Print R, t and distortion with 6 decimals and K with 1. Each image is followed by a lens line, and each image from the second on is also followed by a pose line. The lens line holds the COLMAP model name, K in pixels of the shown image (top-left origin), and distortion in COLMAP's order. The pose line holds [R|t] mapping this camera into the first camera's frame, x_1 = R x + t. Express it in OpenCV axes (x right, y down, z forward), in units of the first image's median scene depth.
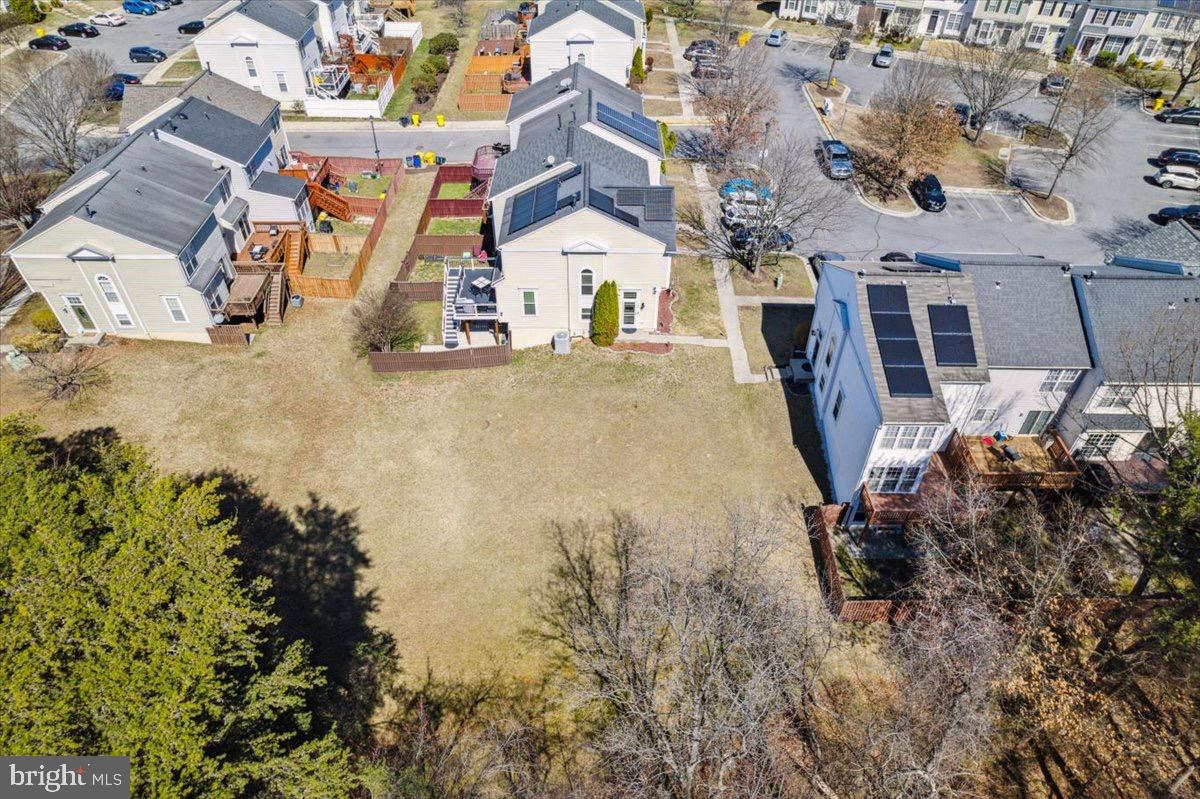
lens RADIAL K [[752.0, 0, 600.4], [0, 752.0, 400.9], [0, 0, 1]] dist [-0.048911, 0.007308]
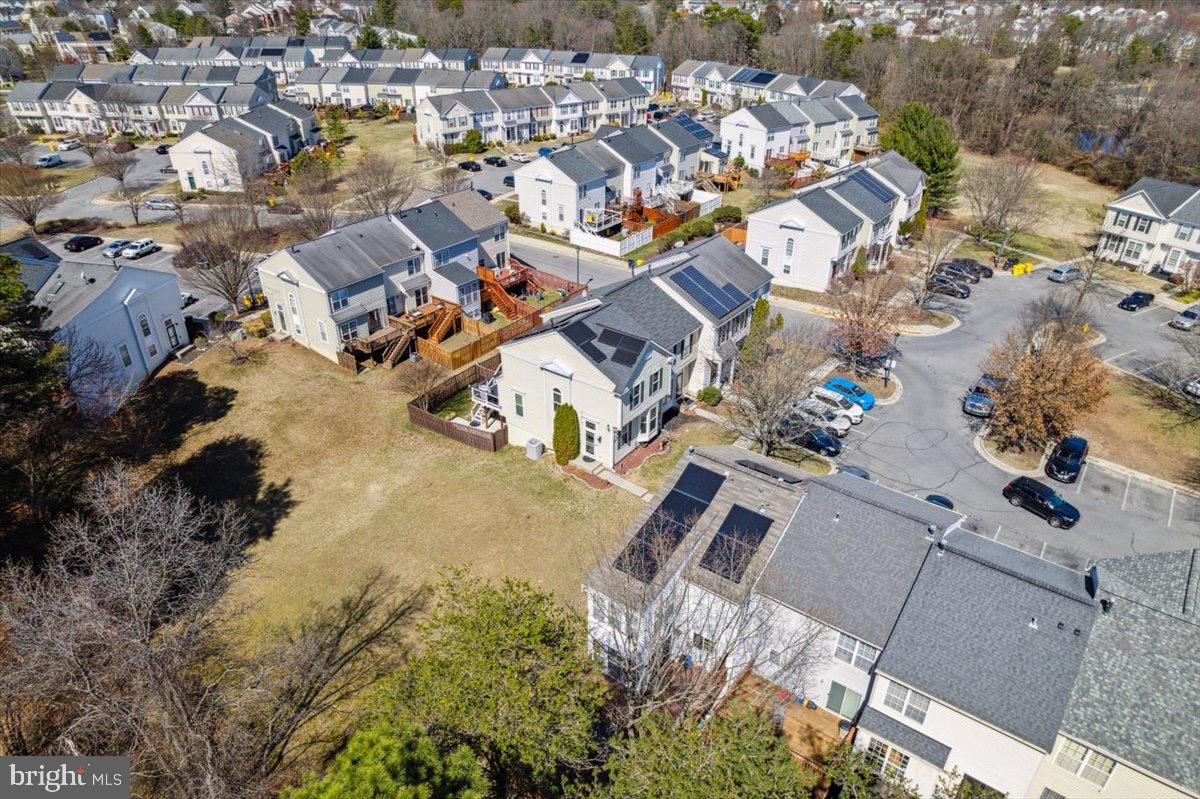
lens RADIAL K [[752.0, 0, 598.1], [0, 752.0, 394.8], [0, 0, 1]] dist [-0.048911, 0.007308]
pose [[0.809304, 0.288958, -0.511401, 0.559105], [-0.398178, 0.909947, -0.115977, -0.059589], [0.431835, 0.297490, 0.851480, 0.088745]]
